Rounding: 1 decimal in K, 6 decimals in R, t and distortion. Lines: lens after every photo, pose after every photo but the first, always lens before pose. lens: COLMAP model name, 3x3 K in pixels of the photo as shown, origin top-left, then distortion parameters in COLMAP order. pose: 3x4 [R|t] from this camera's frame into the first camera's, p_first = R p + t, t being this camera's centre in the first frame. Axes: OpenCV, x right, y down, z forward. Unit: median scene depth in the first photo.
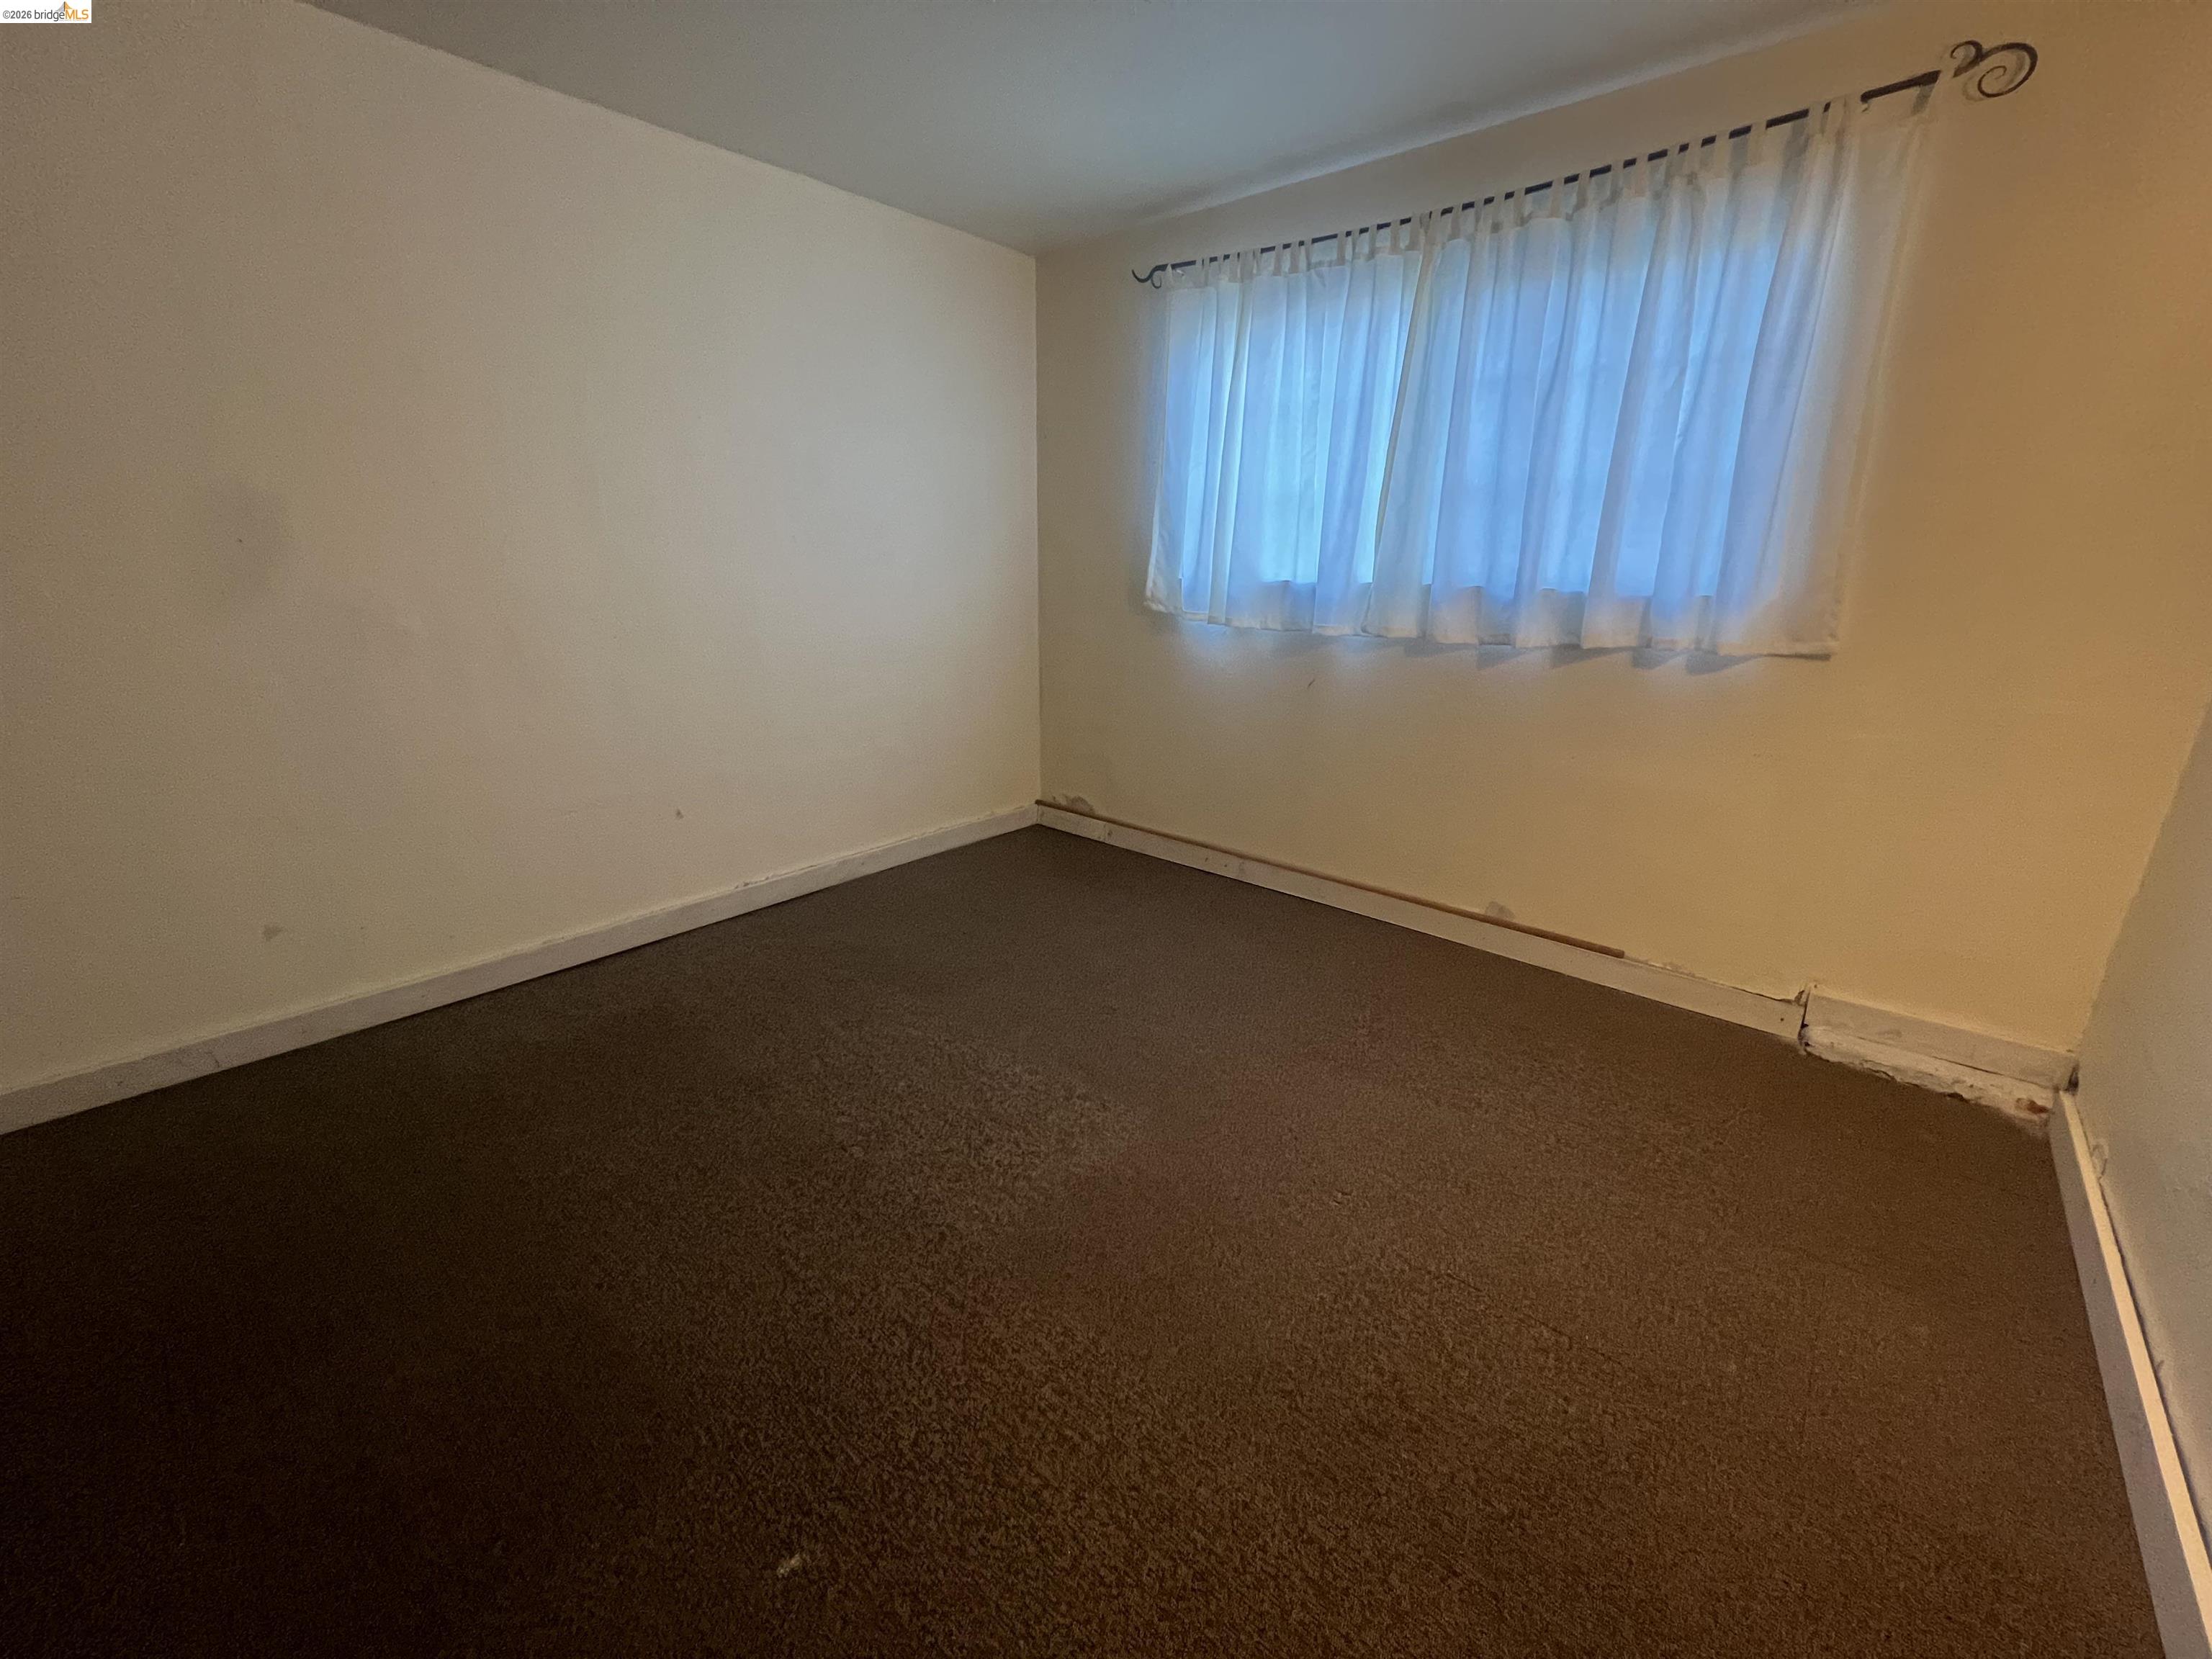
lens RADIAL K [[885.8, 0, 1106.2], [0, 885.8, 831.3], [0, 0, 1]] dist [-0.002677, 0.000903]
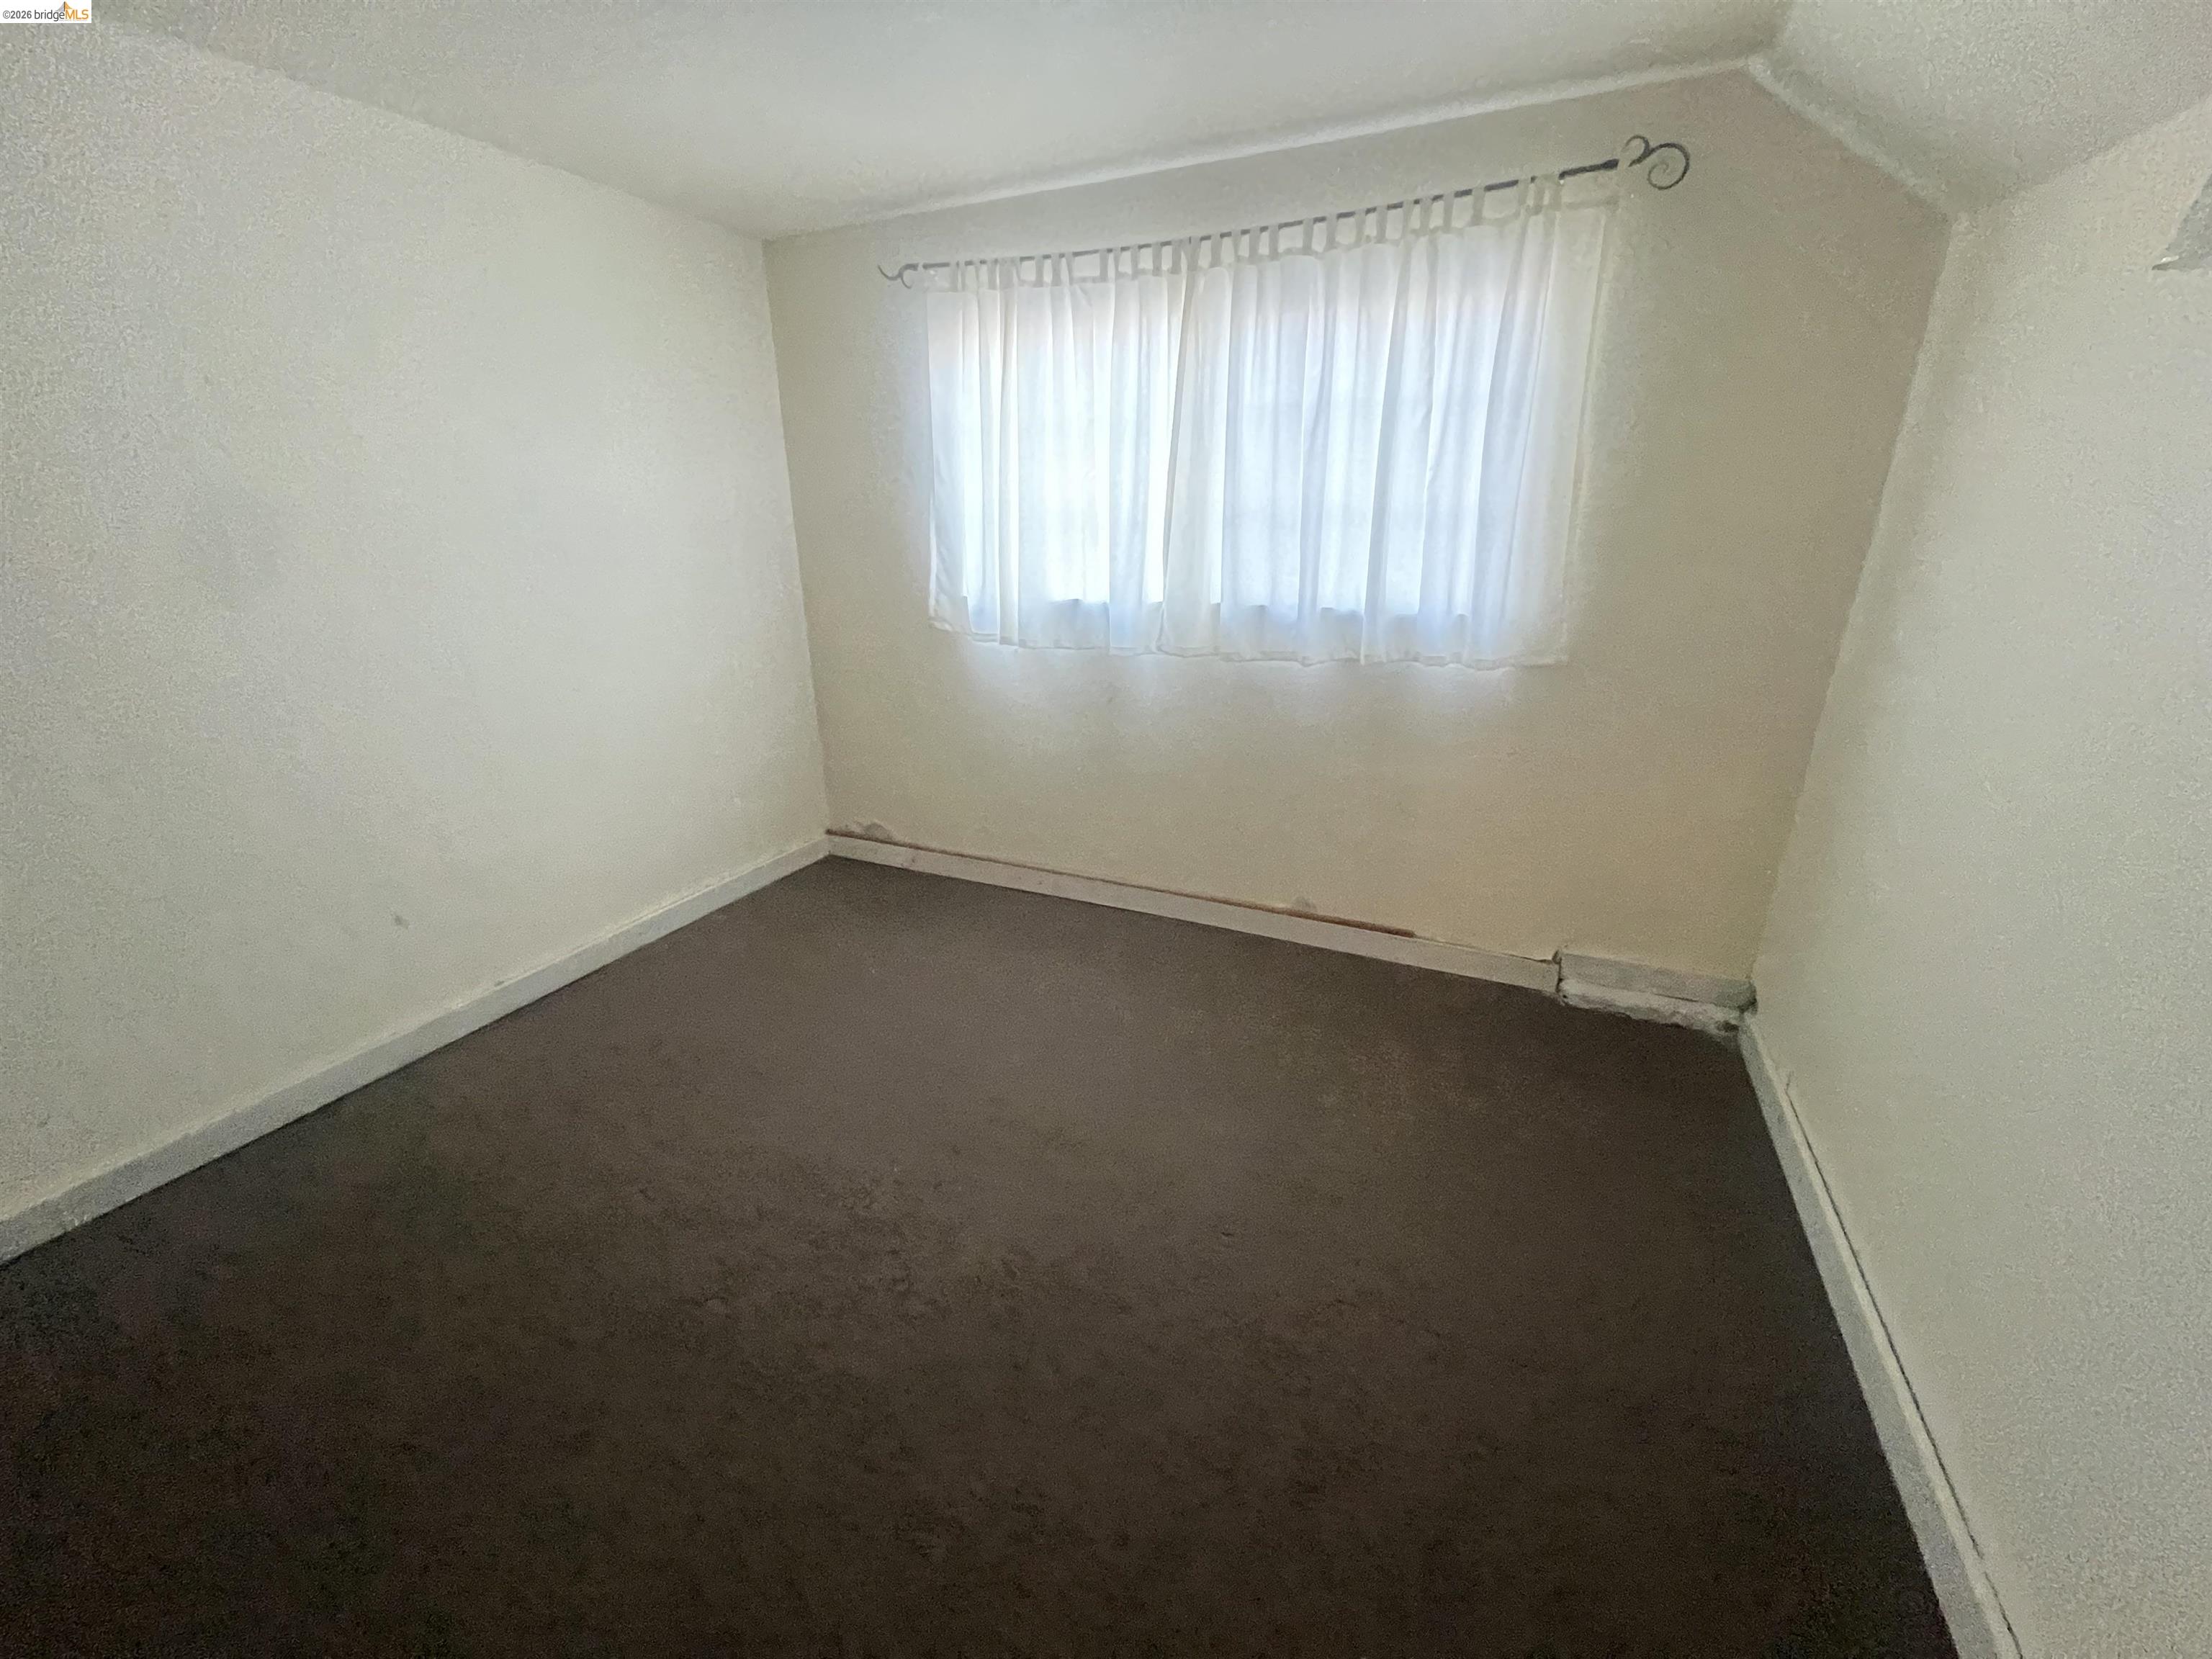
lens RADIAL K [[885.8, 0, 1106.2], [0, 885.8, 831.3], [0, 0, 1]] dist [-0.002677, 0.000903]
pose [[0.960027, -0.112603, 0.256258, -0.053332], [0.101093, 0.993202, 0.057698, -0.088767], [-0.261013, -0.029485, 0.964885, 0.032001]]
